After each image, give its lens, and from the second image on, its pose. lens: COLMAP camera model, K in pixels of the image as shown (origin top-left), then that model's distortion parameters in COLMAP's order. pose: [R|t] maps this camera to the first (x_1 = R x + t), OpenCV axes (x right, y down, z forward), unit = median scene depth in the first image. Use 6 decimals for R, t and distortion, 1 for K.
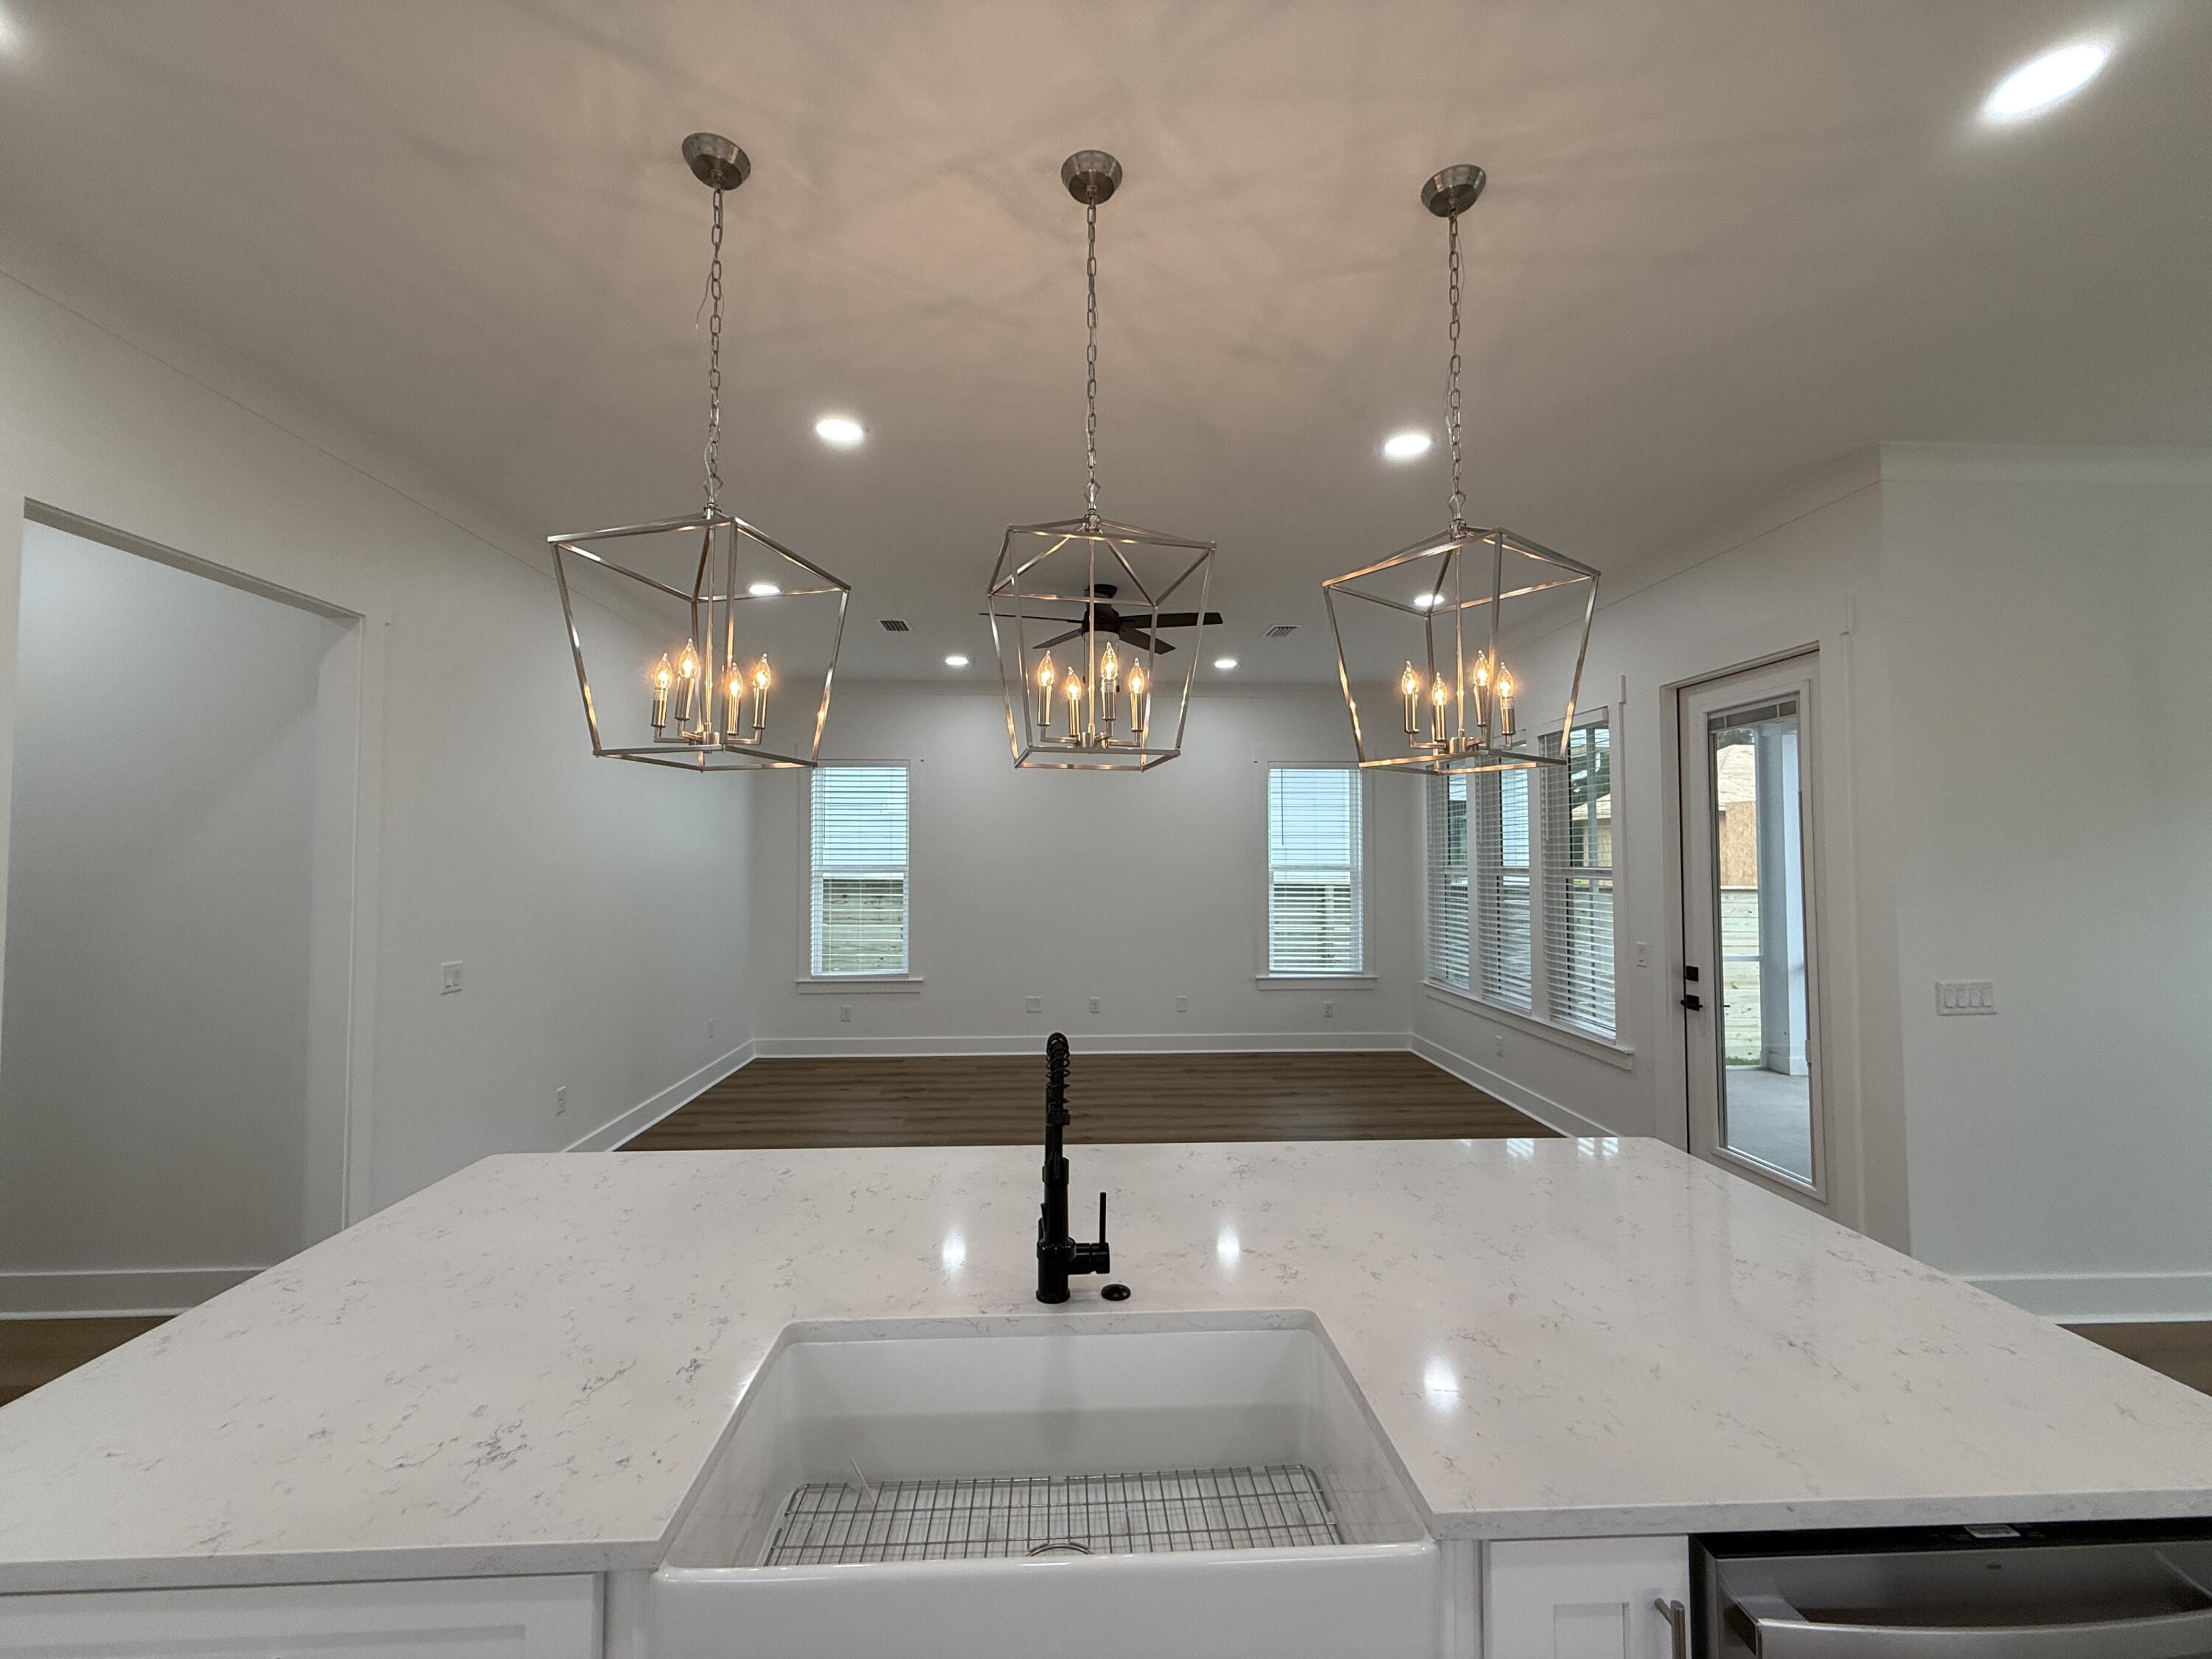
lens RADIAL K [[882.9, 0, 1104.5], [0, 882.9, 831.6], [0, 0, 1]] dist [0.000156, -0.000205]
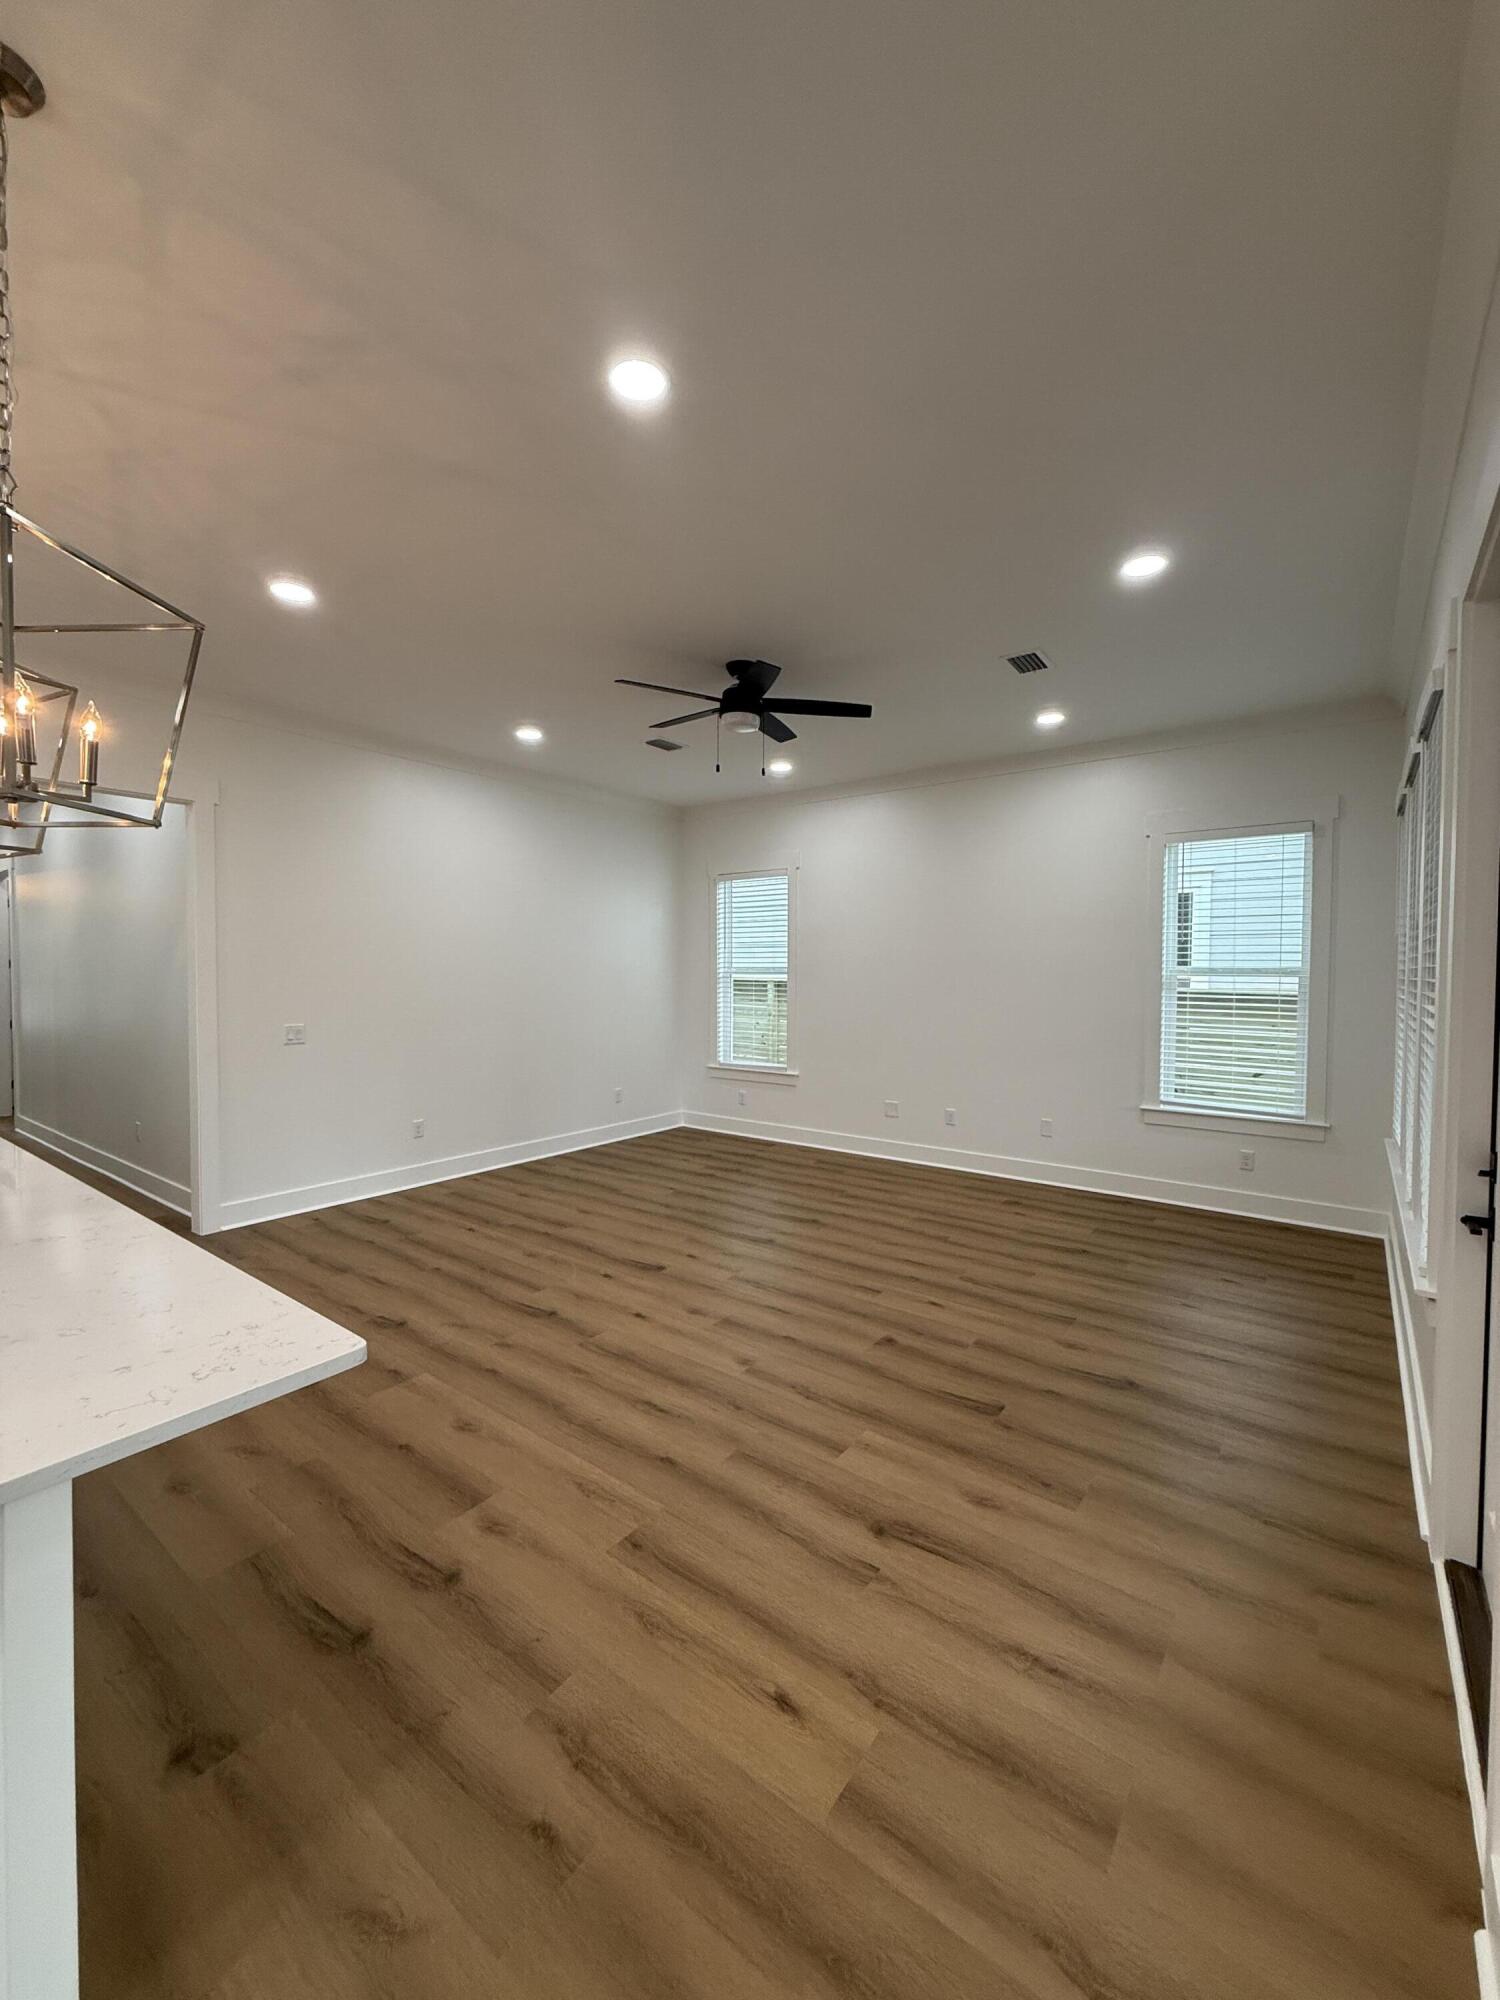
lens RADIAL K [[798.3, 0, 746.8], [0, 798.3, 993.9], [0, 0, 1]] dist [0.000904, -0.000034]
pose [[0.768169, 0.021373, -0.639891, 0.372389], [0.016970, 0.998412, 0.053720, 0.017772], [0.640022, -0.052125, 0.766586, 0.226527]]
